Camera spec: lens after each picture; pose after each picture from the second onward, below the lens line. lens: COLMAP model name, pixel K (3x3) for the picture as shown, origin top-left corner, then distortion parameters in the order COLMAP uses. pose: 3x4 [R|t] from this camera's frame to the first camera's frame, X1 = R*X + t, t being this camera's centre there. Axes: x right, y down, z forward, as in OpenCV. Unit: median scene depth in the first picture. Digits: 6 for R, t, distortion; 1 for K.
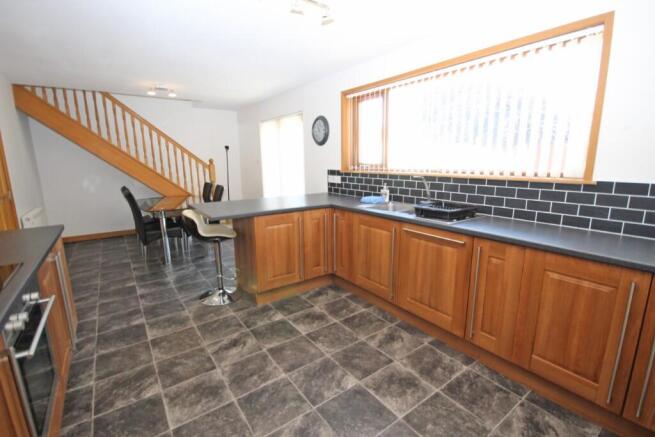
lens RADIAL K [[301.4, 0, 332.4], [0, 301.4, 219.5], [0, 0, 1]] dist [0.004365, -0.006989]
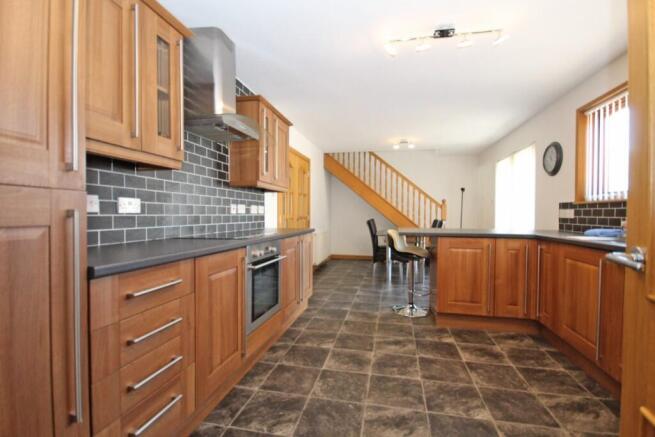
lens RADIAL K [[301.4, 0, 330.8], [0, 301.4, 217.0], [0, 0, 1]] dist [0.004365, -0.006989]
pose [[0.669678, 0.021611, -0.742337, 0.206279], [-0.156668, 0.981192, -0.112769, 0.075592], [0.725938, 0.191820, 0.660468, 0.000842]]
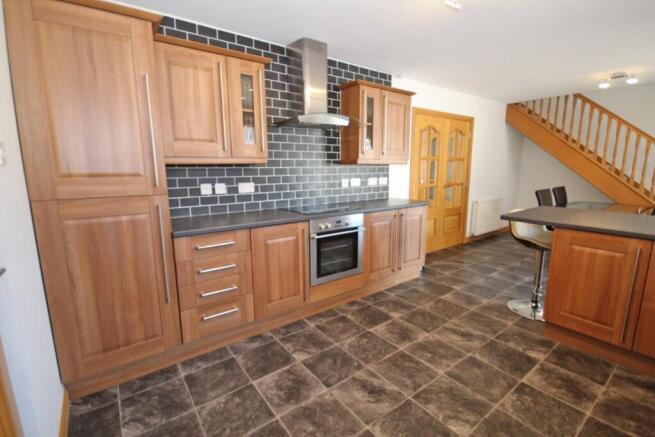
lens RADIAL K [[301.4, 0, 329.8], [0, 301.4, 217.0], [0, 0, 1]] dist [0.004365, -0.006989]
pose [[0.015165, 0.176636, -0.984159, 0.389559], [-0.189637, 0.966916, 0.170619, -0.044030], [0.981737, 0.184046, 0.048160, 0.264345]]
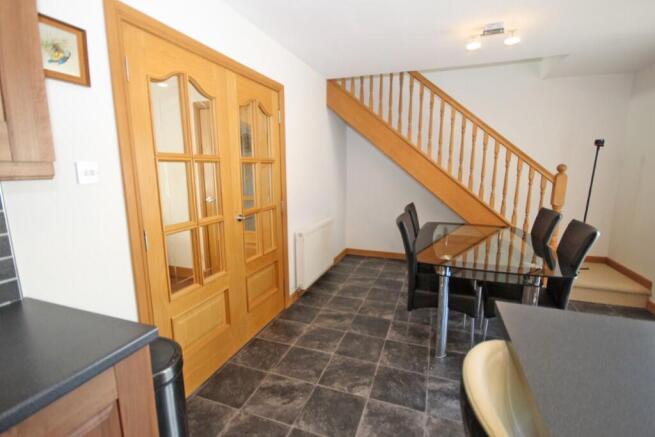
lens RADIAL K [[301.4, 0, 329.6], [0, 301.4, 221.3], [0, 0, 1]] dist [0.004365, -0.006989]
pose [[0.558150, 0.155890, -0.814965, -0.284923], [-0.167062, 0.983192, 0.073653, -0.113369], [0.812748, 0.095040, 0.574811, 0.576987]]
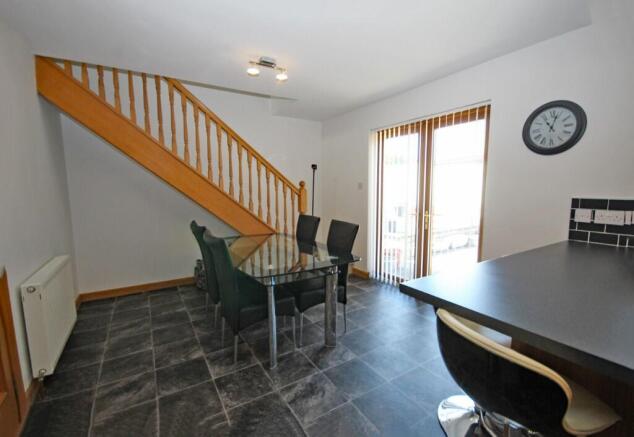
lens RADIAL K [[285.8, 0, 321.3], [0, 285.8, 219.9], [0, 0, 1]] dist [-0.001164, -0.002076]
pose [[0.997207, 0.013105, -0.073523, -0.482119], [-0.019030, 0.996575, -0.080479, -0.089283], [0.072216, 0.081653, 0.994041, 0.539239]]
